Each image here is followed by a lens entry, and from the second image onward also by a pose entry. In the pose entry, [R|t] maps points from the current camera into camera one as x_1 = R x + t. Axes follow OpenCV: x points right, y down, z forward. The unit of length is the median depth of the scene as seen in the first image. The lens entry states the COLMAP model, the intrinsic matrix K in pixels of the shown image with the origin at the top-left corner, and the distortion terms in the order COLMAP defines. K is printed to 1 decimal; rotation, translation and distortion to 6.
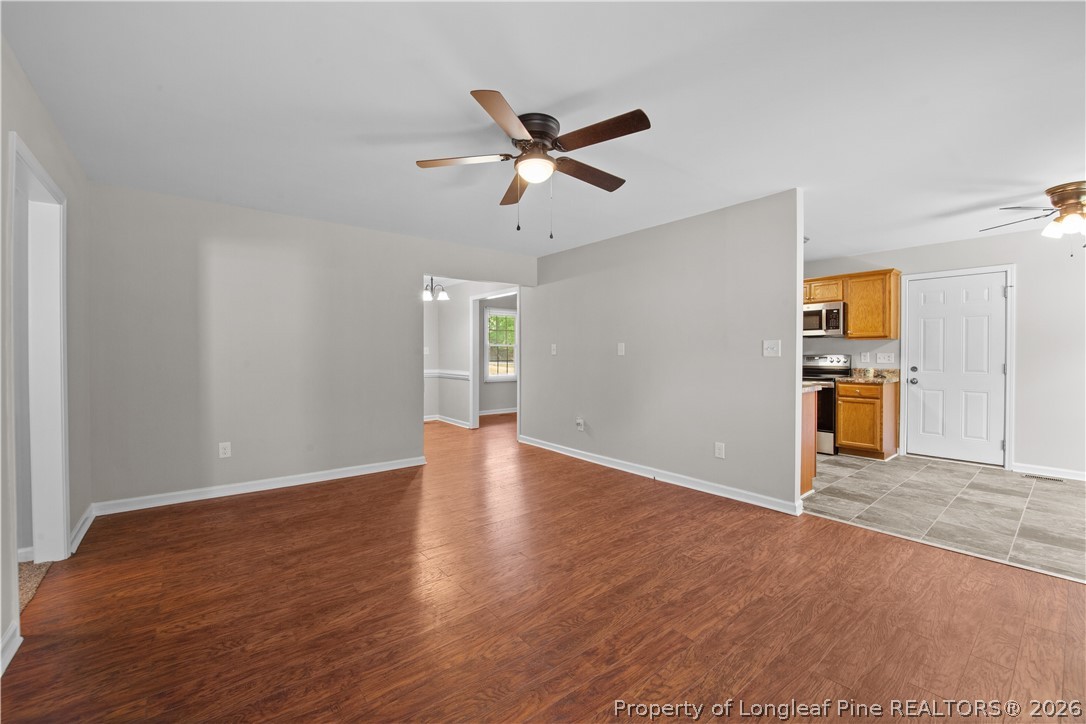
lens RADIAL K [[442.9, 0, 547.2], [0, 442.9, 358.1], [0, 0, 1]] dist [-0.008269, -0.000680]
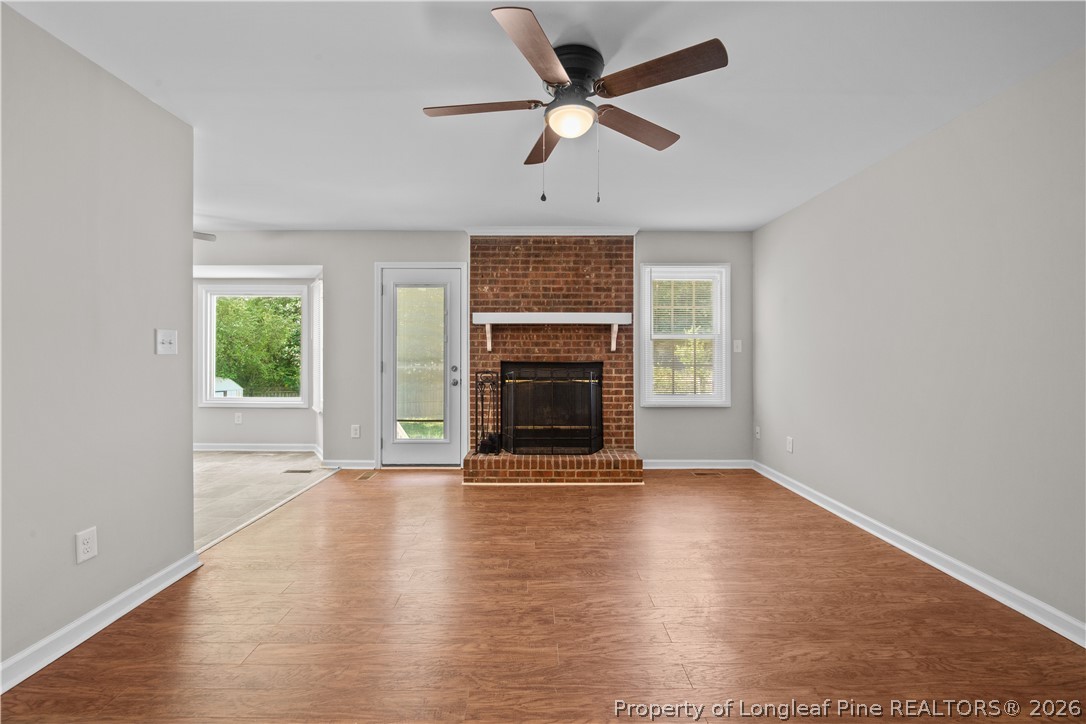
lens RADIAL K [[442.9, 0, 538.5], [0, 442.9, 356.1], [0, 0, 1]] dist [-0.008269, -0.000680]
pose [[-0.778155, -0.005271, 0.628050, -0.253639], [0.003020, 0.999922, 0.012134, -0.005516], [-0.628065, 0.011338, -0.778078, 0.878840]]
